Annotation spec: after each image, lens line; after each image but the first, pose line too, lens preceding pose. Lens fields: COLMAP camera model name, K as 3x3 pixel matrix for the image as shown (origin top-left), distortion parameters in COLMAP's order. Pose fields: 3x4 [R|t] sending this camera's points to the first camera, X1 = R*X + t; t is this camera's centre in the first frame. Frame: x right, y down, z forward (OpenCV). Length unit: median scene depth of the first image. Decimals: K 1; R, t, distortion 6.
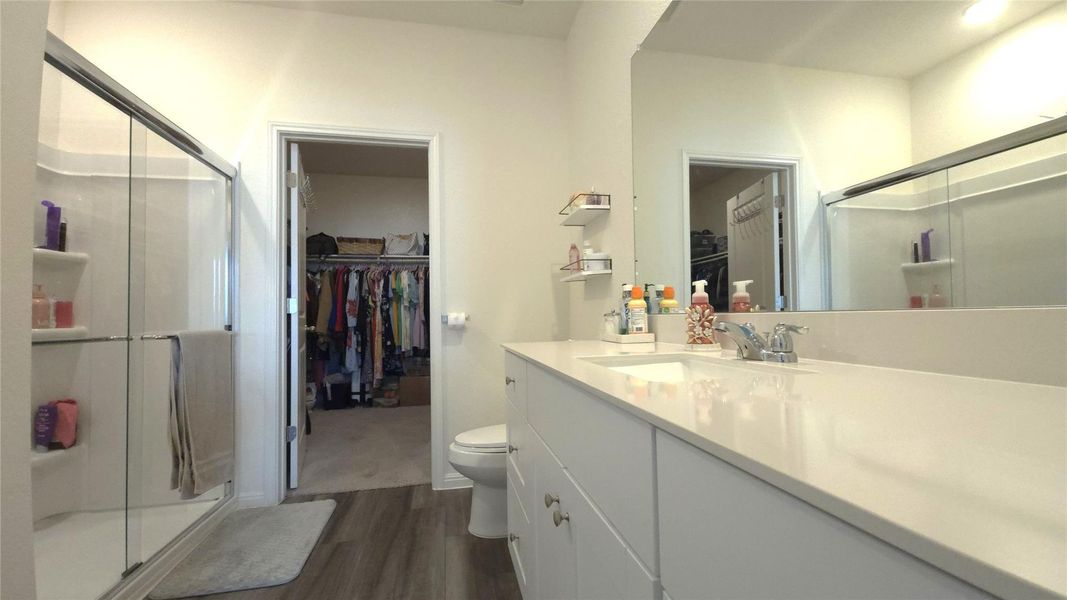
lens RADIAL K [[436.7, 0, 536.5], [0, 436.7, 297.3], [0, 0, 1]] dist [0.002146, 0.000152]
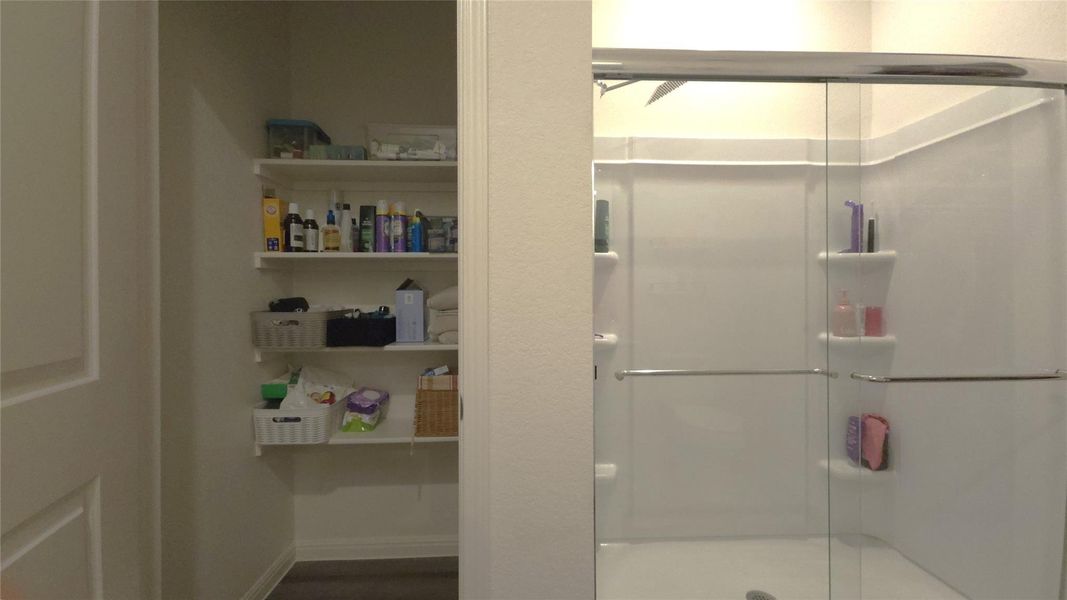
lens RADIAL K [[436.7, 0, 534.3], [0, 436.7, 300.7], [0, 0, 1]] dist [0.002146, 0.000152]
pose [[-0.143892, 0.023100, -0.989324, -0.088422], [0.039403, 0.999068, 0.017597, -0.048391], [0.988809, -0.036451, -0.144668, 0.449249]]
